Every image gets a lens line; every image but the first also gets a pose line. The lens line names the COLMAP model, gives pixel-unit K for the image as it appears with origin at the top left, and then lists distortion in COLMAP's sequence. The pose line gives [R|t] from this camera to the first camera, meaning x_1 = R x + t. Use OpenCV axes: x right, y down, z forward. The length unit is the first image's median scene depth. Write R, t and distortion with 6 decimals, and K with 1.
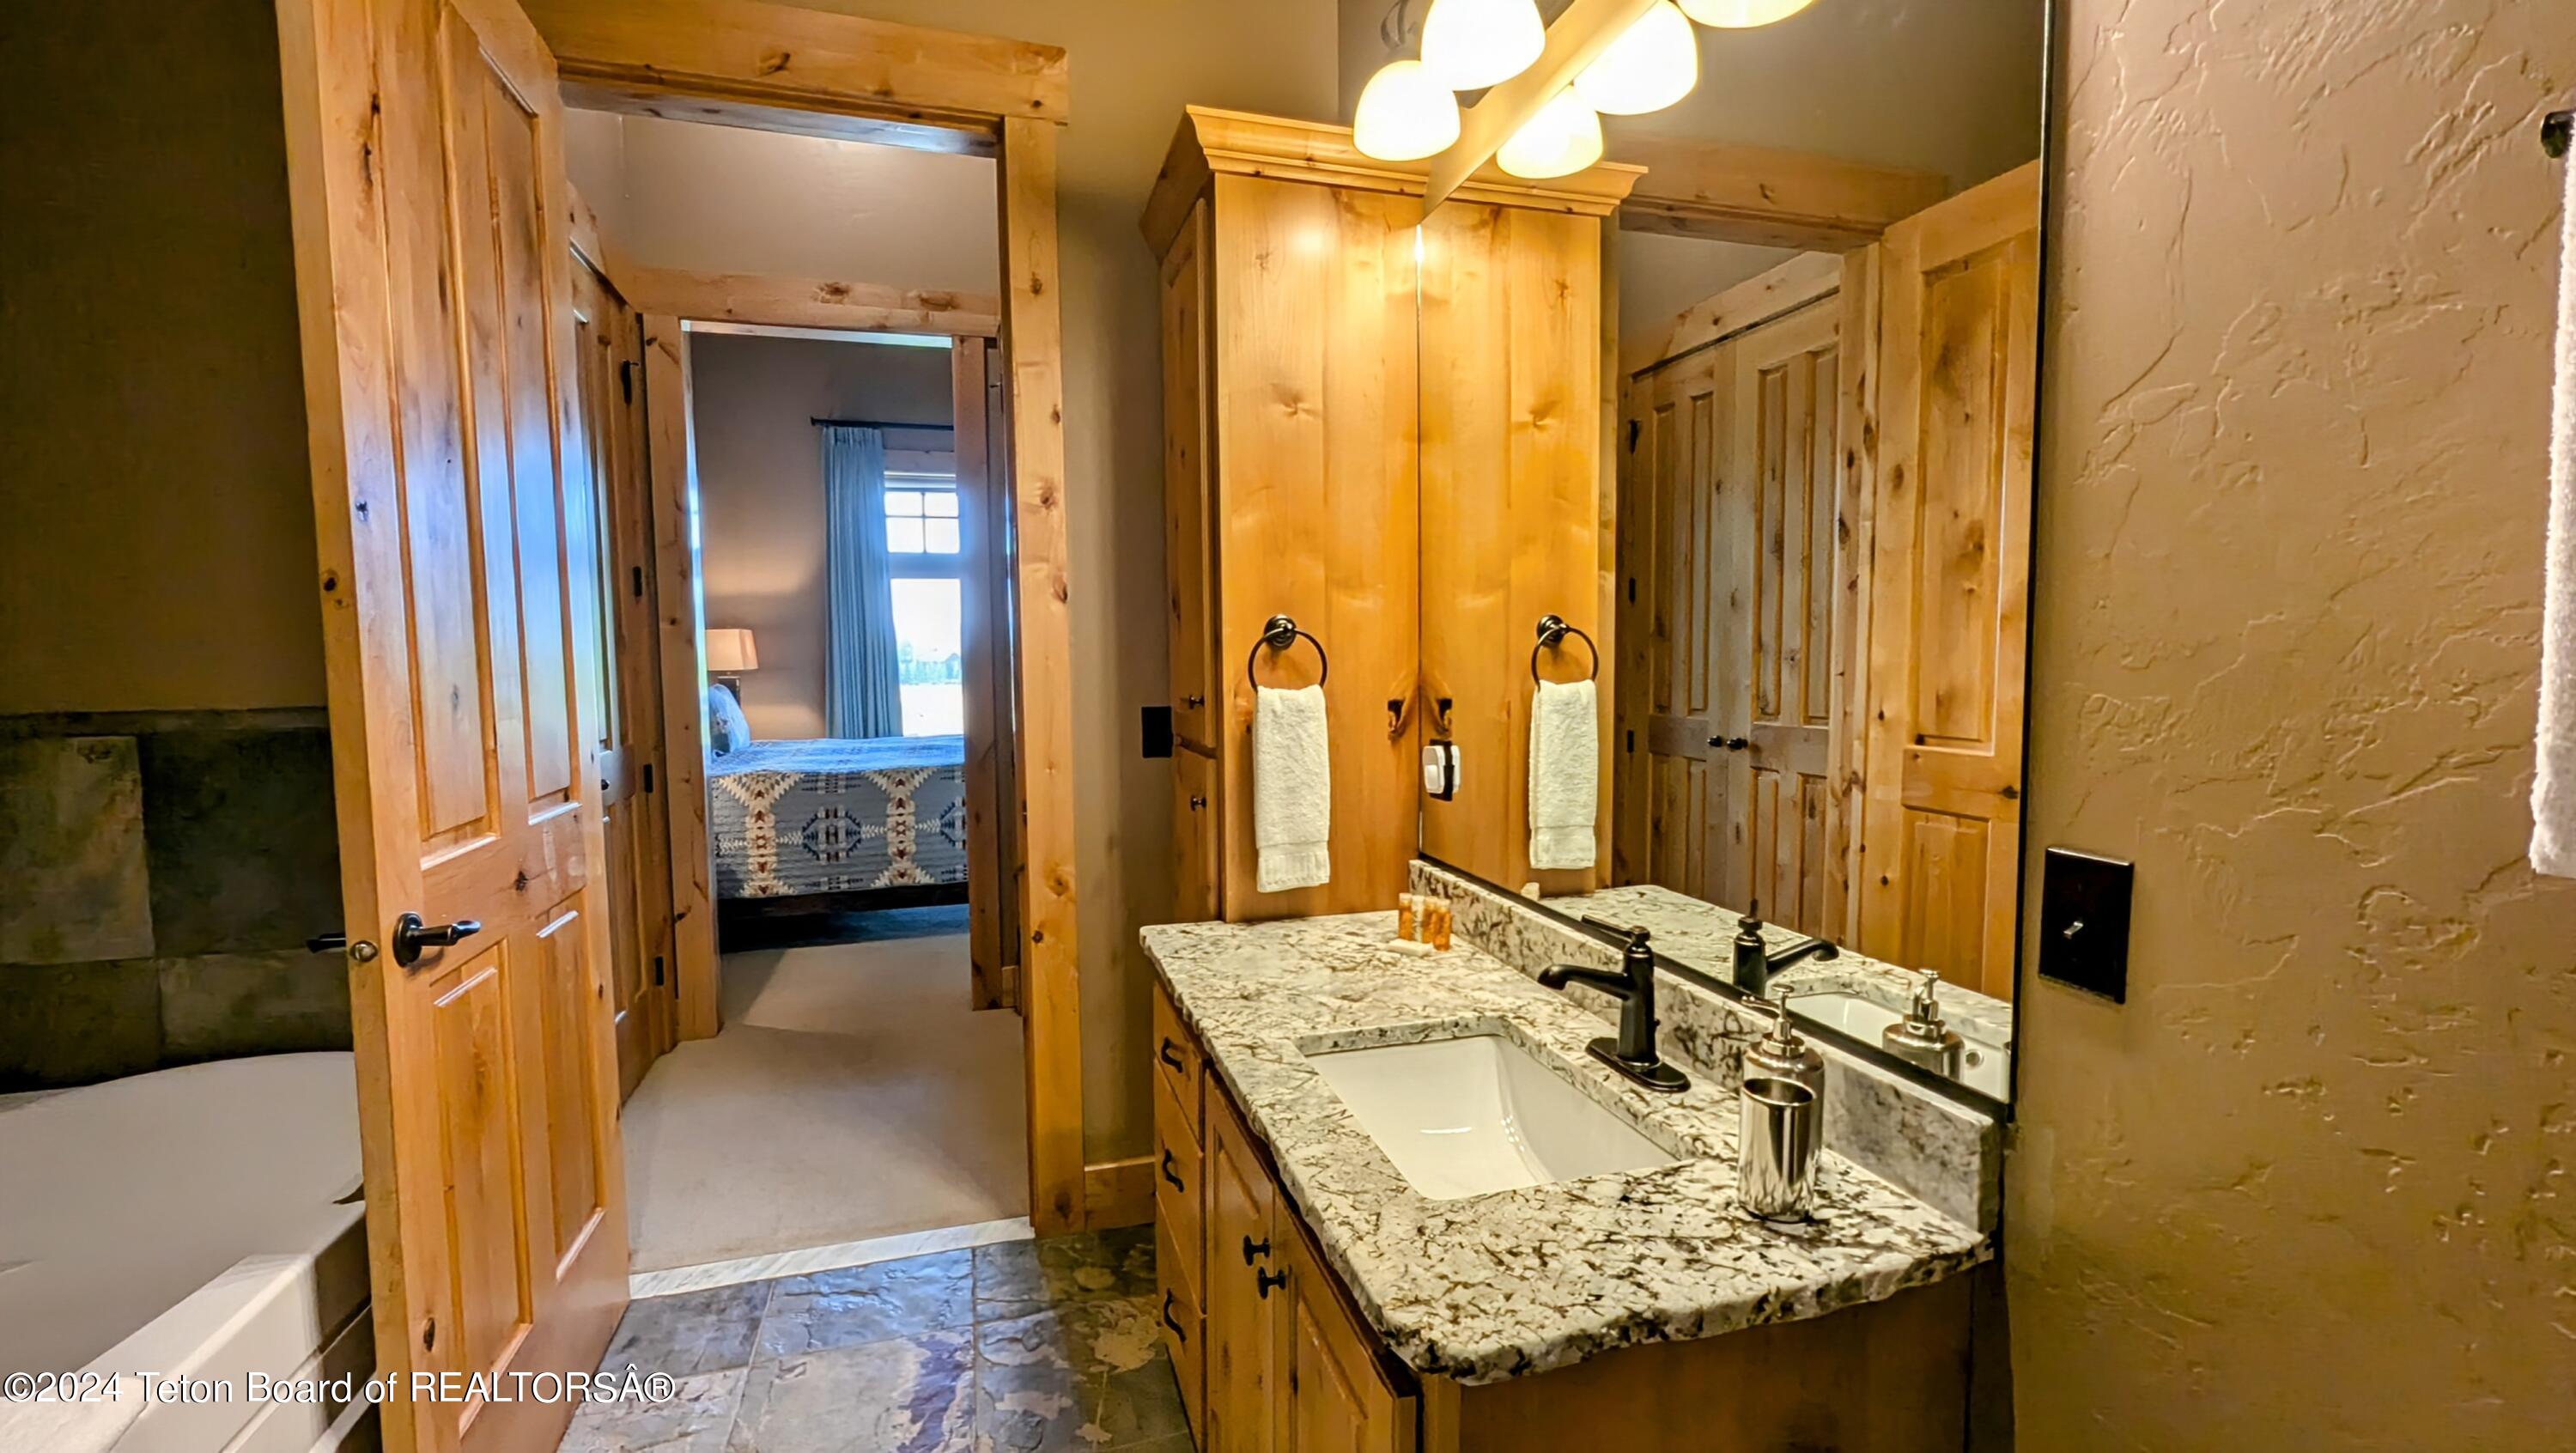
lens RADIAL K [[1077.0, 0, 1287.6], [0, 1077.0, 716.6], [0, 0, 1]] dist [-0.001416, 0.002106]
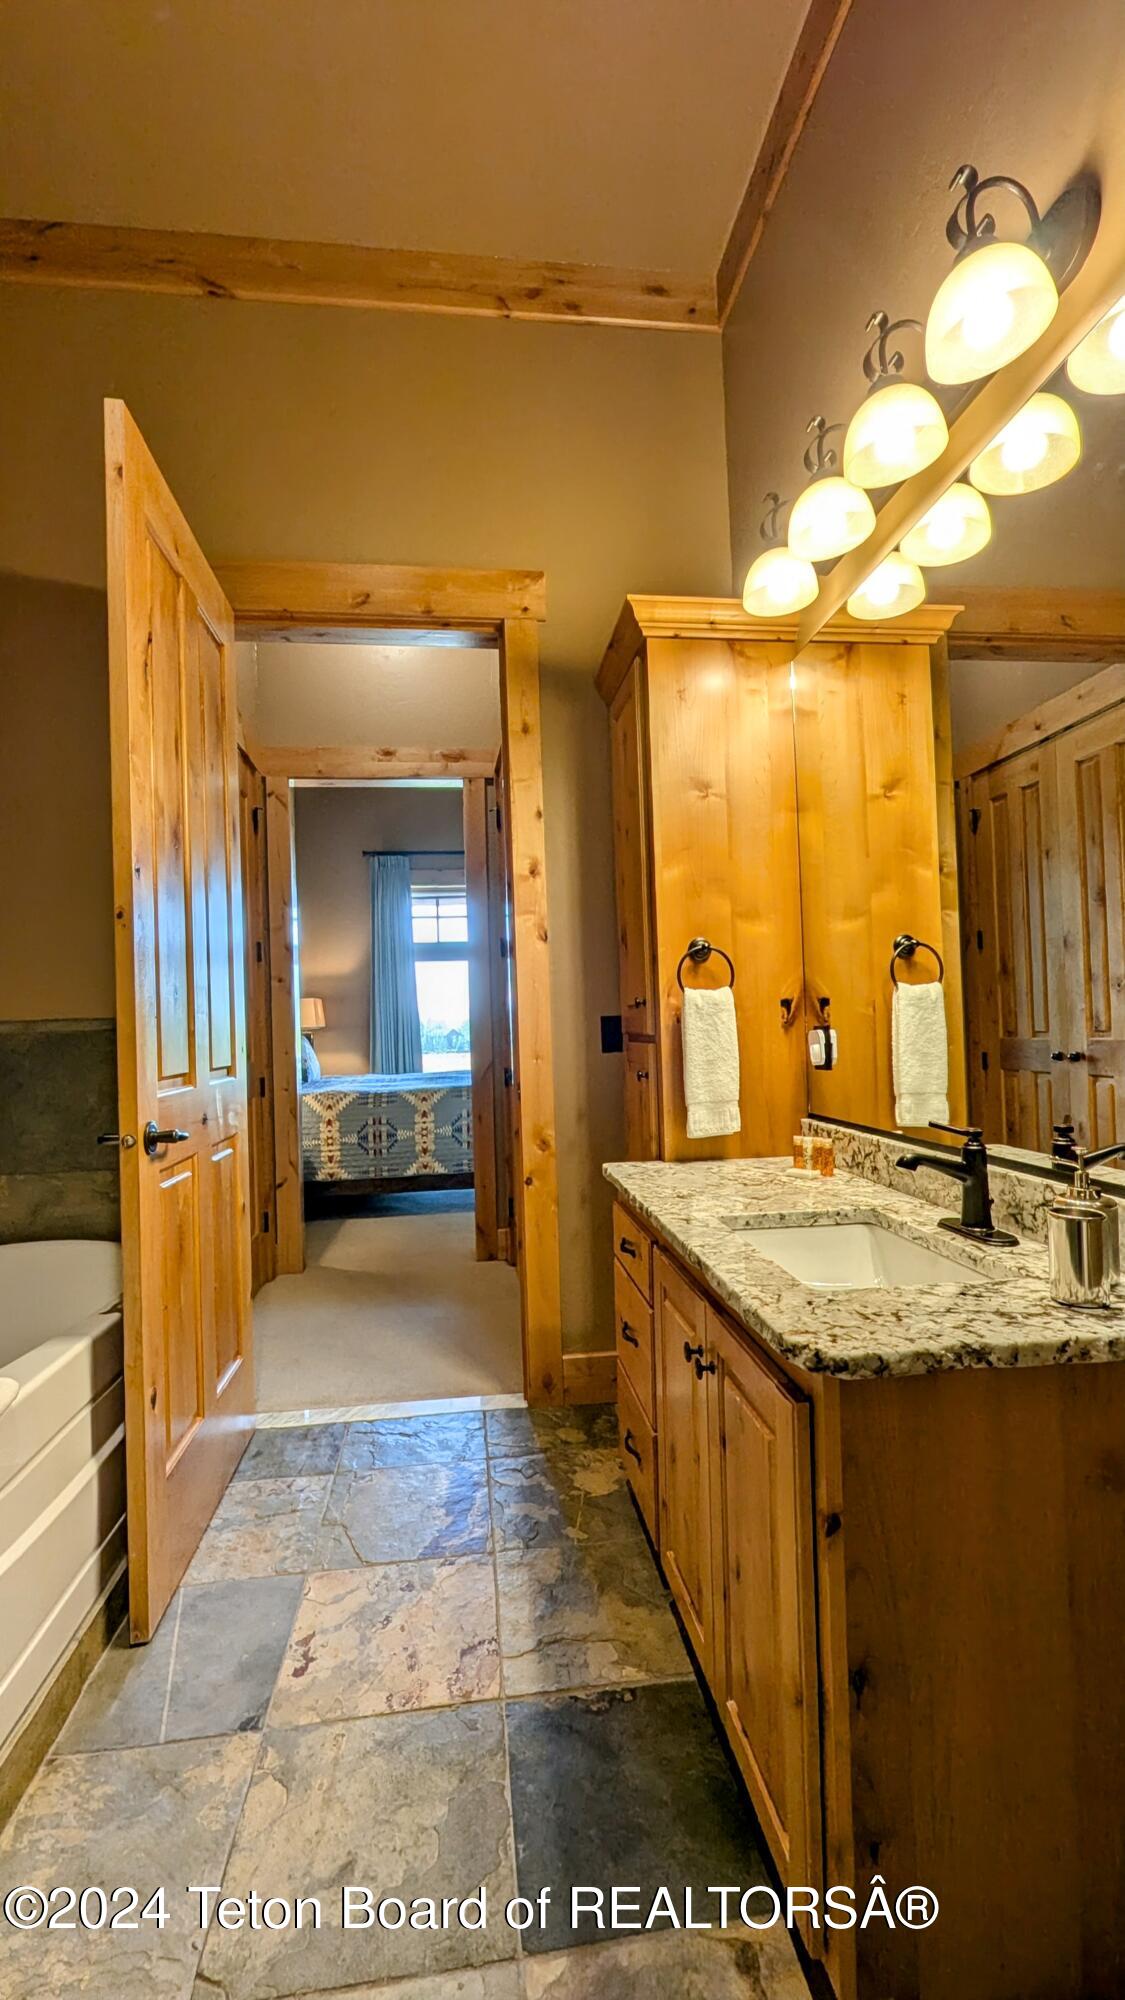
lens RADIAL K [[829.5, 0, 564.4], [0, 829.5, 1002.6], [0, 0, 1]] dist [0.001475, 0.000018]
pose [[0.985778, -0.024437, -0.166269, -0.002163], [0.010375, 0.996334, -0.084921, 0.073143], [0.167735, 0.081988, 0.982417, -0.075551]]
